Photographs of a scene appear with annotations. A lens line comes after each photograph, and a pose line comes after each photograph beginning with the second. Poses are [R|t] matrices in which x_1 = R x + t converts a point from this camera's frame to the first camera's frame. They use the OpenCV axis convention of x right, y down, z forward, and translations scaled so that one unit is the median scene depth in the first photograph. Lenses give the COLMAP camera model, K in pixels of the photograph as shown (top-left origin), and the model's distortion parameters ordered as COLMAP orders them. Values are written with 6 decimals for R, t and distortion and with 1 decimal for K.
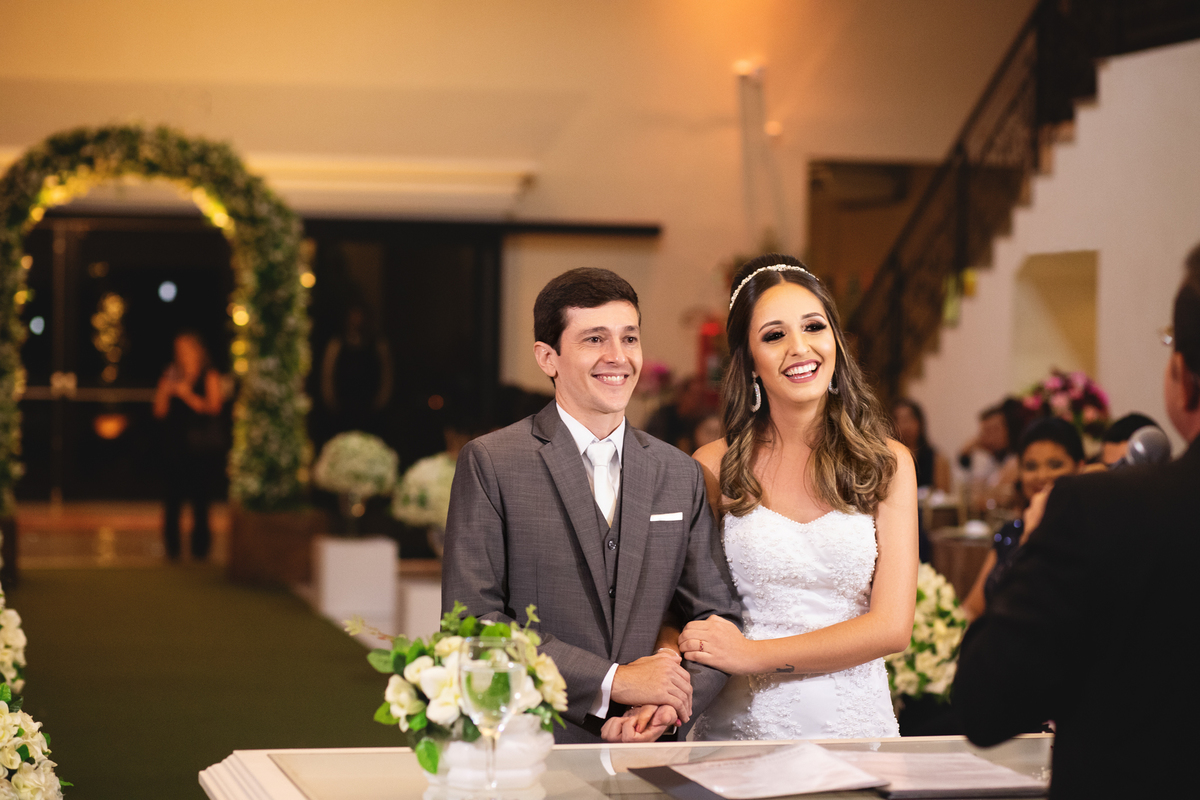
lens RADIAL K [[3013.9, 0, 600.0], [0, 3013.9, 400.0], [0, 0, 1]] dist [0.032425, 0.913477]
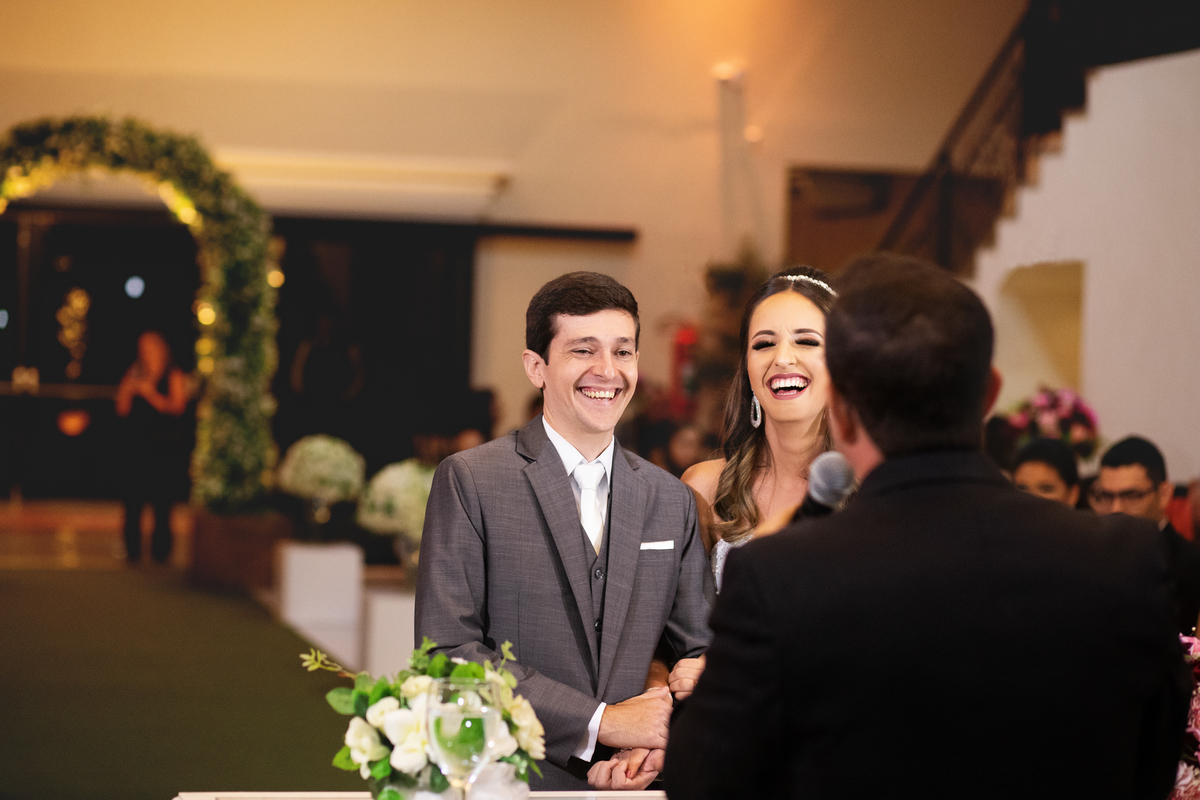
lens RADIAL K [[3013.9, 0, 600.0], [0, 3013.9, 400.0], [0, 0, 1]] dist [0.032425, 0.913477]
pose [[0.999755, 0.019419, 0.010579, -0.001583], [-0.019402, 0.999810, -0.001672, -0.001025], [-0.010610, 0.001466, 0.999943, 0.023959]]
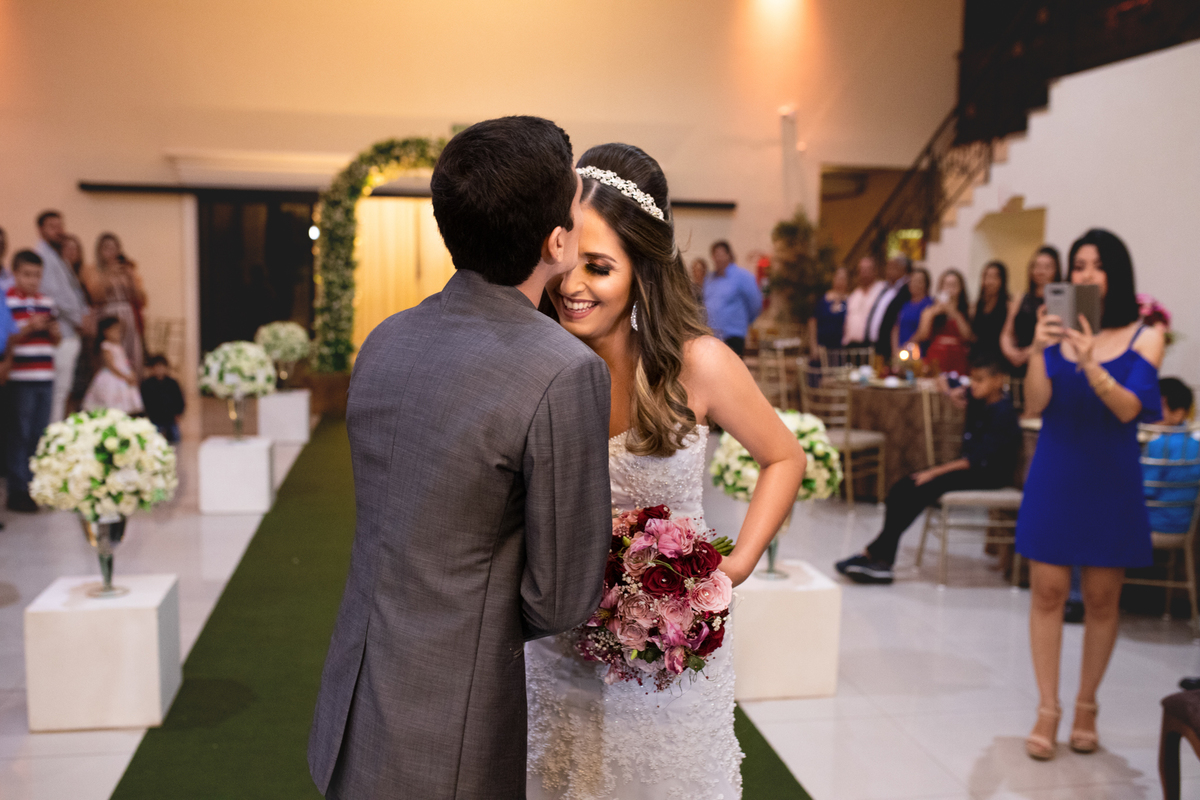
lens RADIAL K [[1159.4, 0, 600.0], [0, 1159.4, 400.0], [0, 0, 1]] dist [-0.022117, -0.008366]
pose [[0.998381, 0.009125, -0.056139, -0.024840], [-0.004115, 0.996047, 0.088728, -0.004778], [0.056727, -0.088353, 0.994473, 0.413575]]
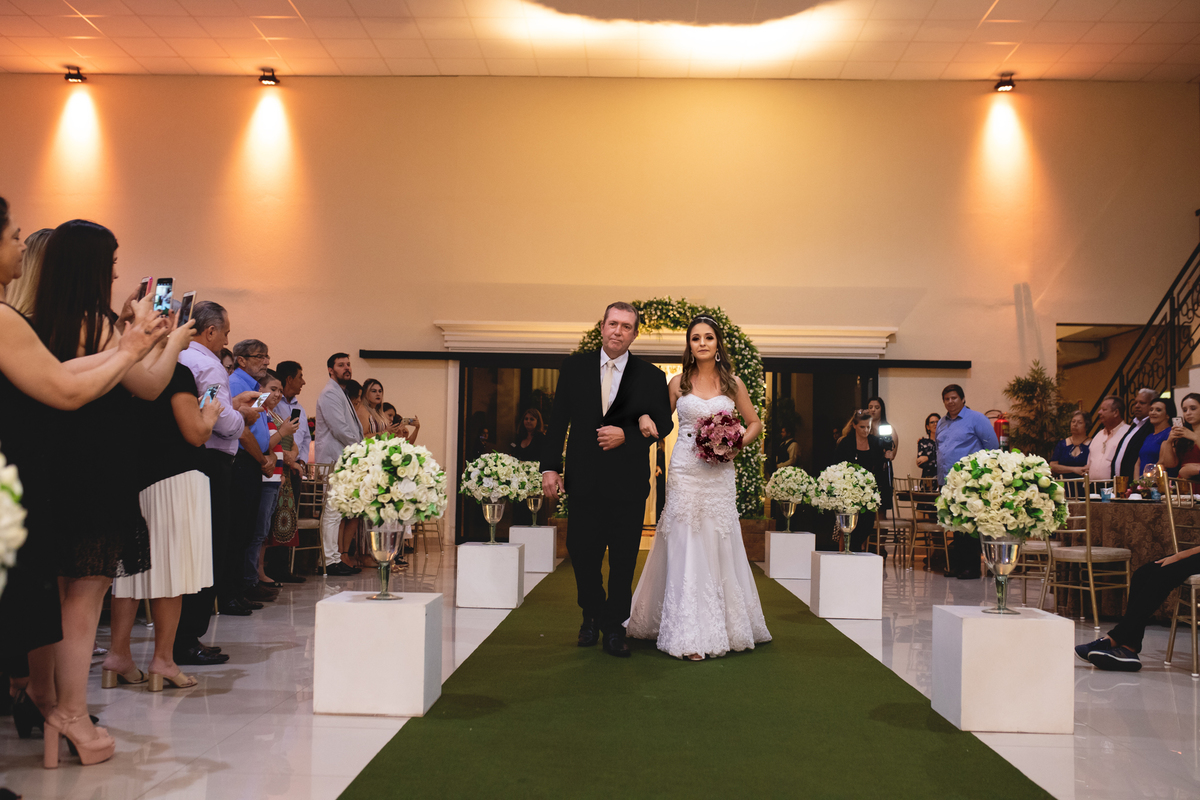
lens RADIAL K [[1147.3, 0, 600.0], [0, 1147.3, 400.0], [0, 0, 1]] dist [-0.021727, 0.003733]
pose [[0.966125, -0.013574, -0.257716, -0.021087], [-0.010419, 0.995750, -0.091505, 0.034785], [0.257863, 0.091091, 0.961878, 0.392651]]
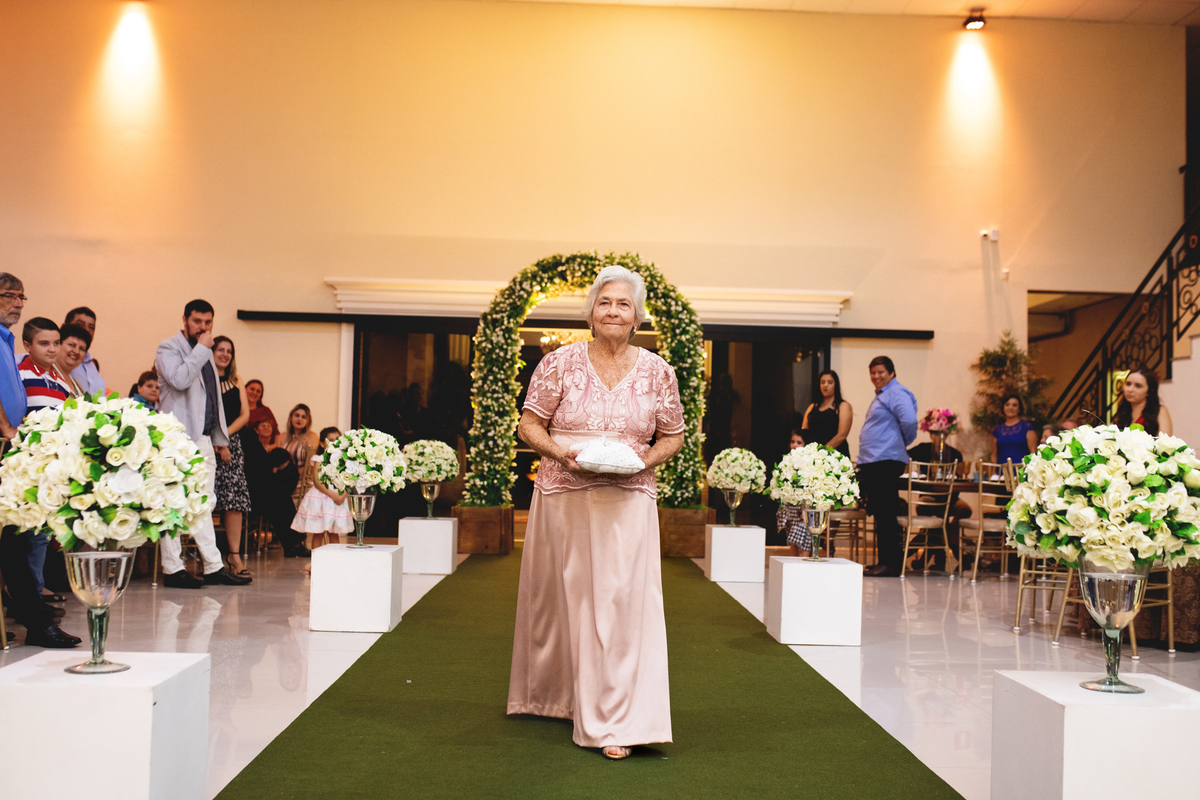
lens RADIAL K [[1147.3, 0, 600.0], [0, 1147.3, 400.0], [0, 0, 1]] dist [-0.021727, 0.003733]
pose [[0.980090, -0.001221, -0.198549, -0.039695], [-0.013890, 0.997109, -0.074700, 0.030601], [0.198066, 0.075971, 0.977240, 0.498719]]
